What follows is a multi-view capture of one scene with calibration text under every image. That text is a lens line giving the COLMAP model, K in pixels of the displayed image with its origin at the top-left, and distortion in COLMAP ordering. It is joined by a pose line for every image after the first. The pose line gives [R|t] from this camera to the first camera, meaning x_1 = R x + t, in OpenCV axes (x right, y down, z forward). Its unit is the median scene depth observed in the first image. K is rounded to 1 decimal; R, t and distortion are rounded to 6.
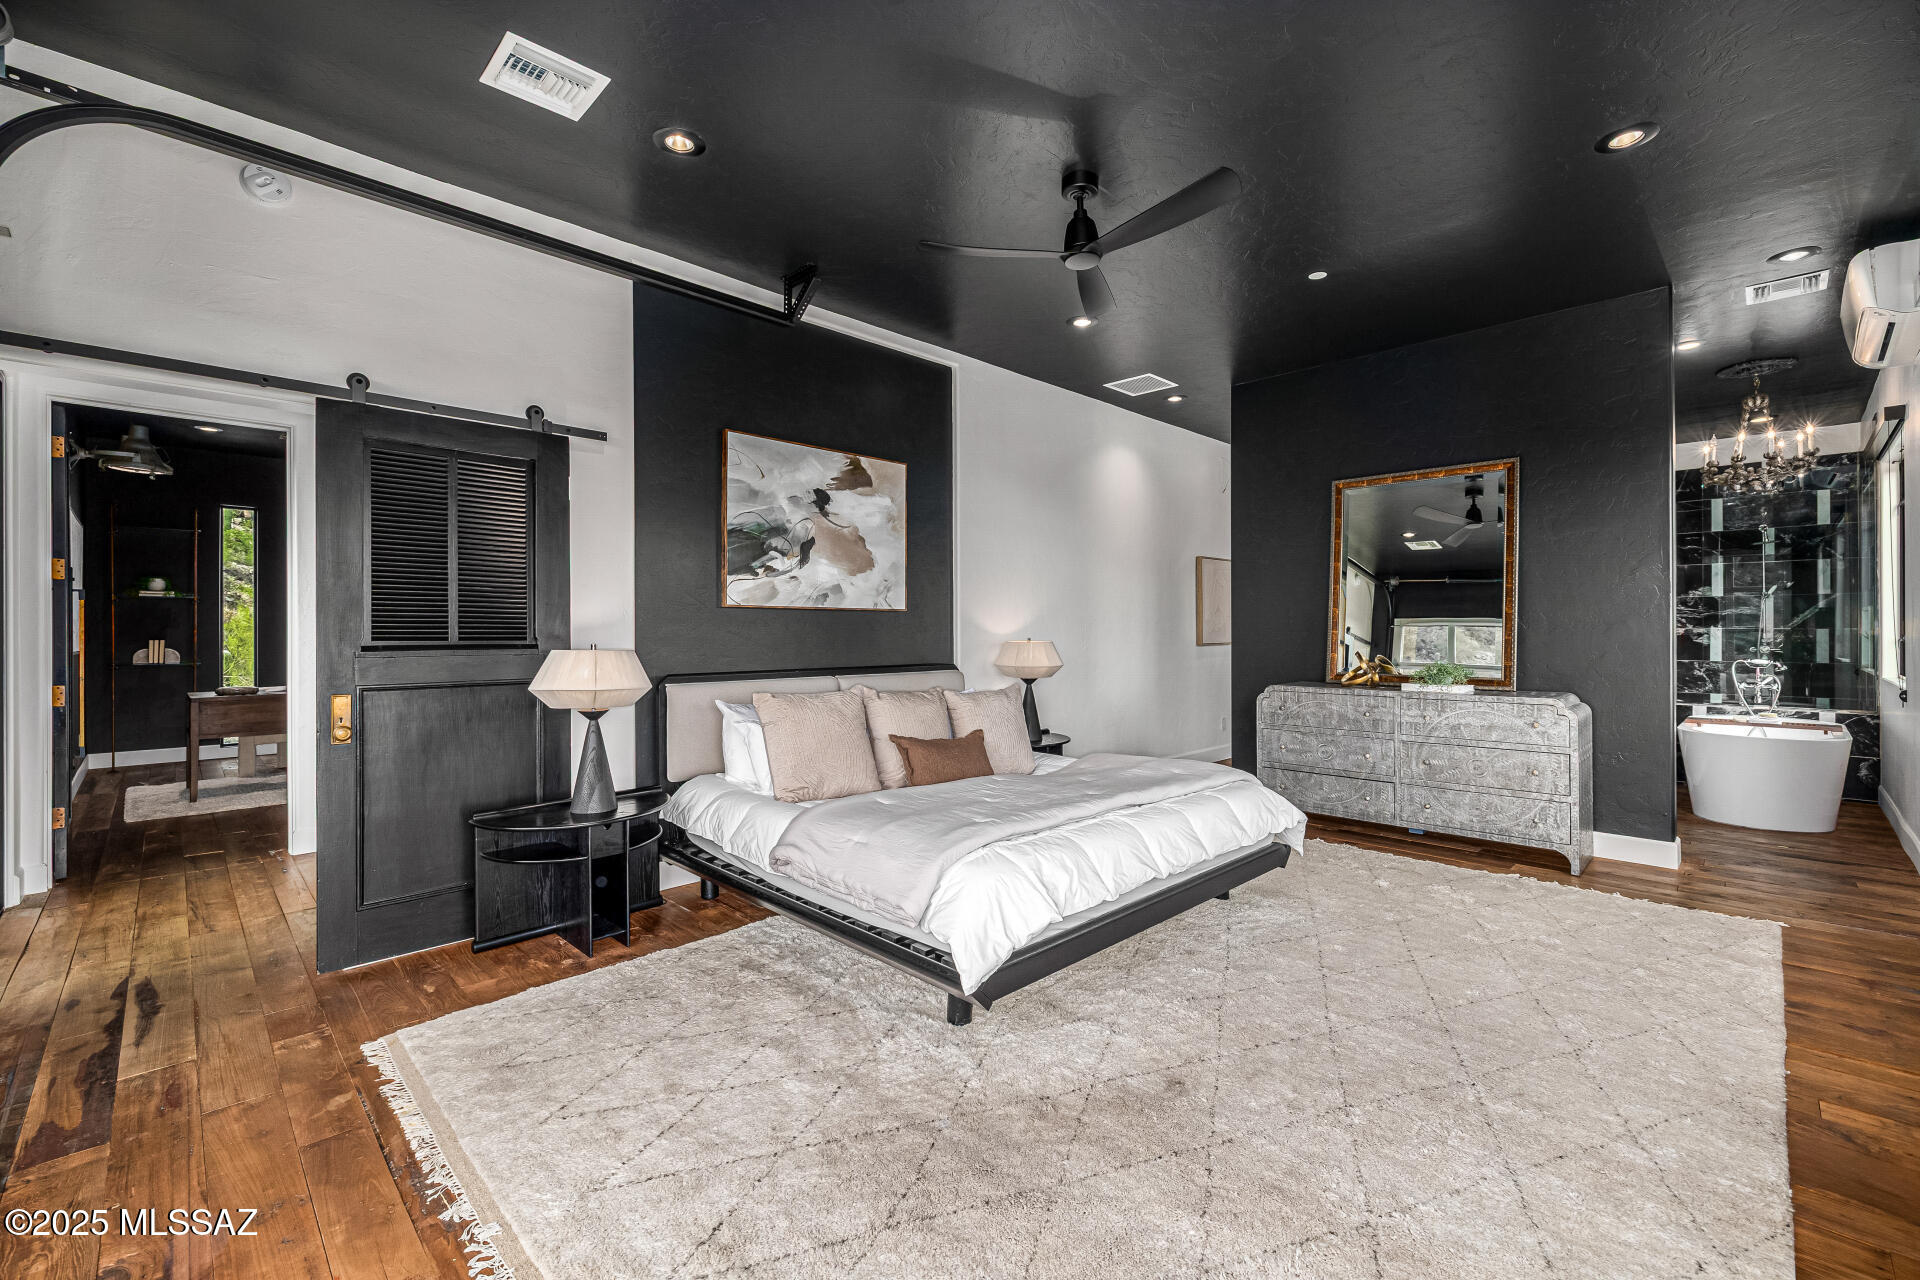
lens RADIAL K [[805.6, 0, 962.7], [0, 805.6, 627.9], [0, 0, 1]] dist [-0.001284, -0.000238]
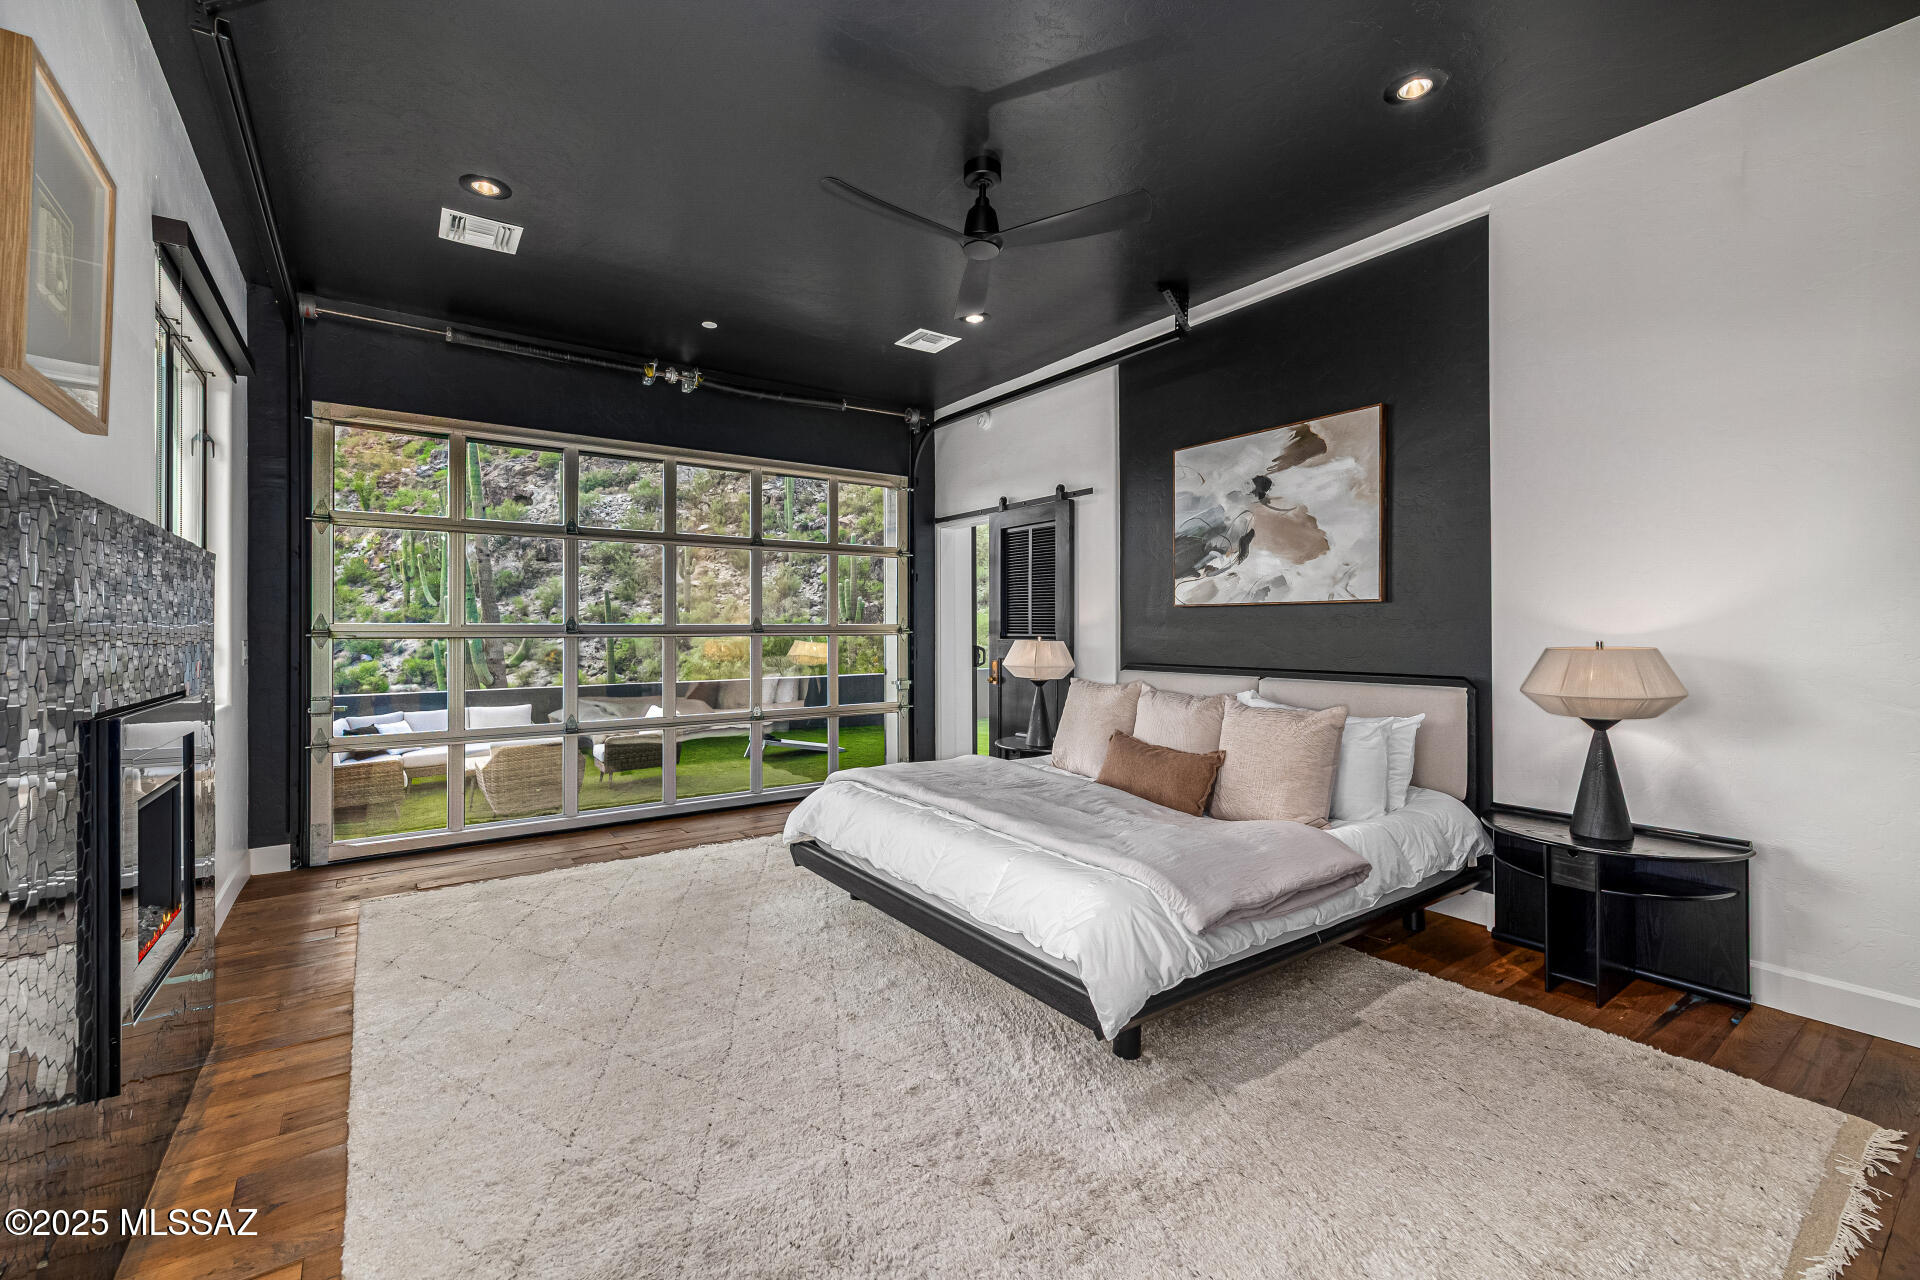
lens RADIAL K [[805.6, 0, 962.7], [0, 805.6, 627.9], [0, 0, 1]] dist [-0.001284, -0.000238]
pose [[-0.156881, 0.001582, -0.987616, 0.808053], [0.006264, 0.999980, 0.000606, 0.000758], [0.987598, -0.006091, -0.156888, 0.816754]]
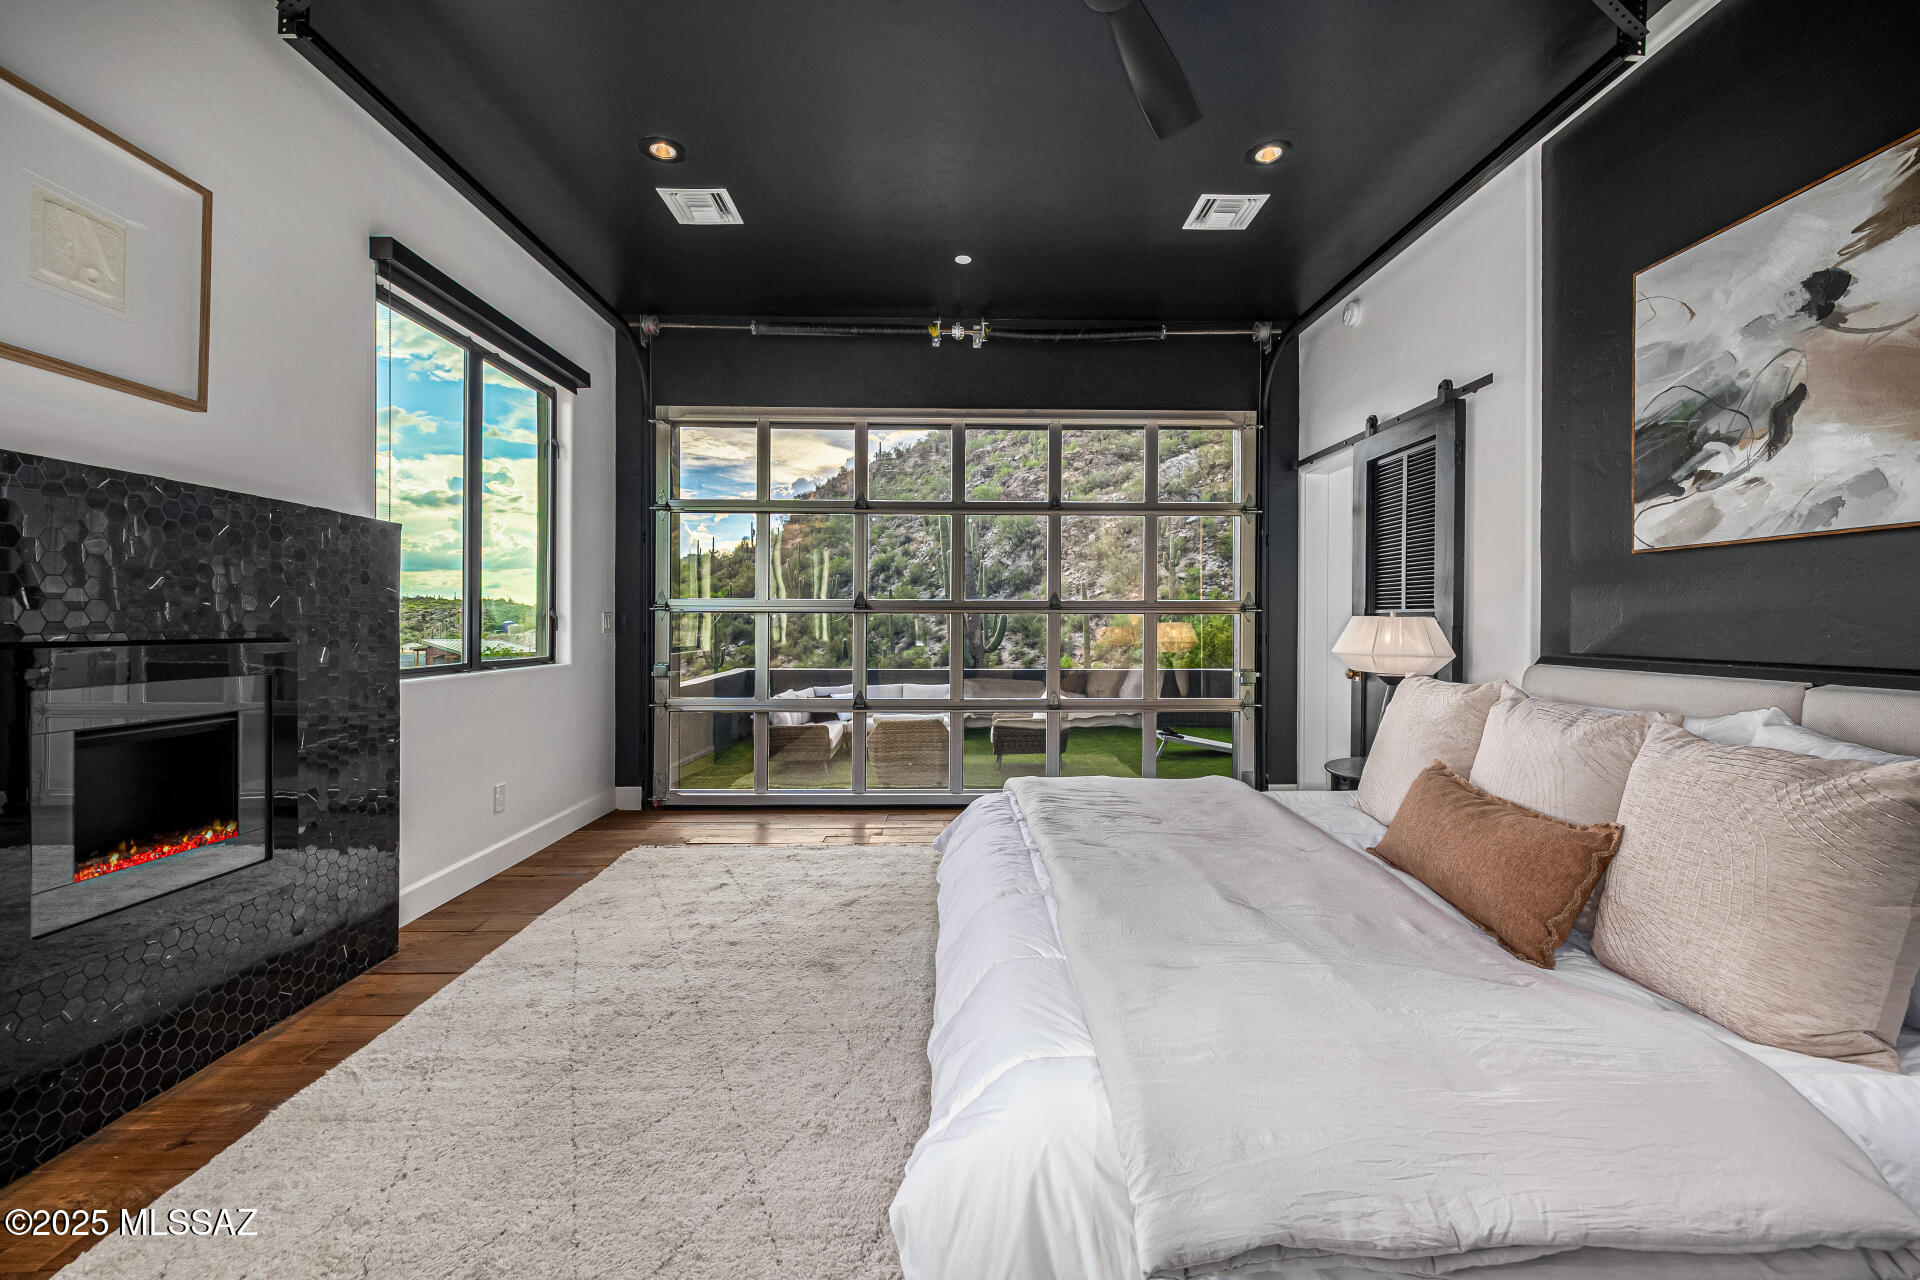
lens RADIAL K [[805.6, 0, 962.7], [0, 805.6, 627.9], [0, 0, 1]] dist [-0.001284, -0.000238]
pose [[-0.688399, 0.006324, -0.725305, 0.493423], [0.002414, 0.999976, 0.006428, 0.025075], [0.725328, 0.002674, -0.688398, 0.974705]]
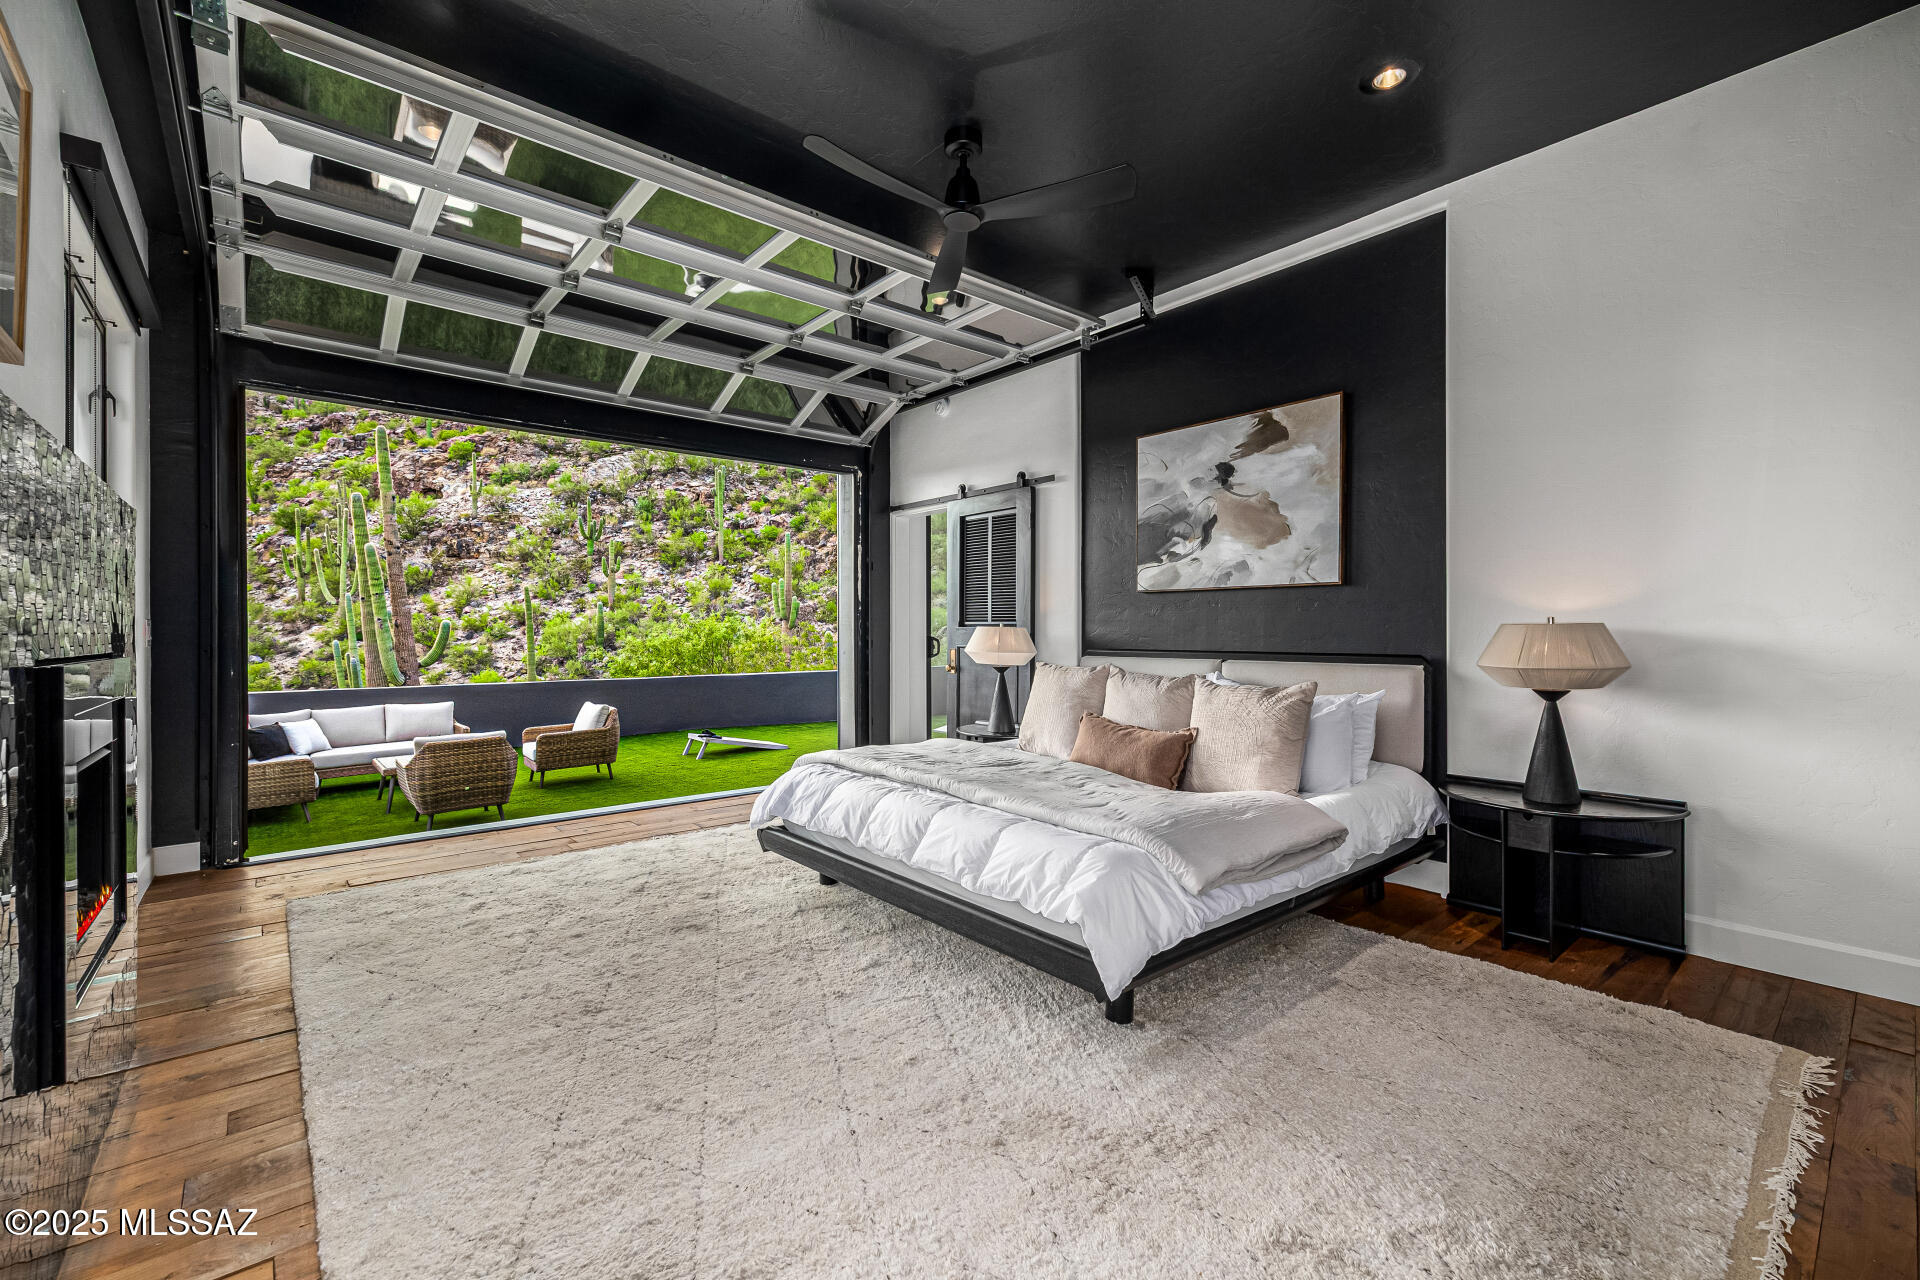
lens RADIAL K [[809.4, 0, 964.5], [0, 809.4, 635.4], [0, 0, 1]] dist [-0.001195, -0.000136]
pose [[-0.073781, 0.007494, -0.997246, 0.808582], [0.003475, 0.999968, 0.007258, 0.023511], [0.997268, -0.002930, -0.073805, 0.776826]]
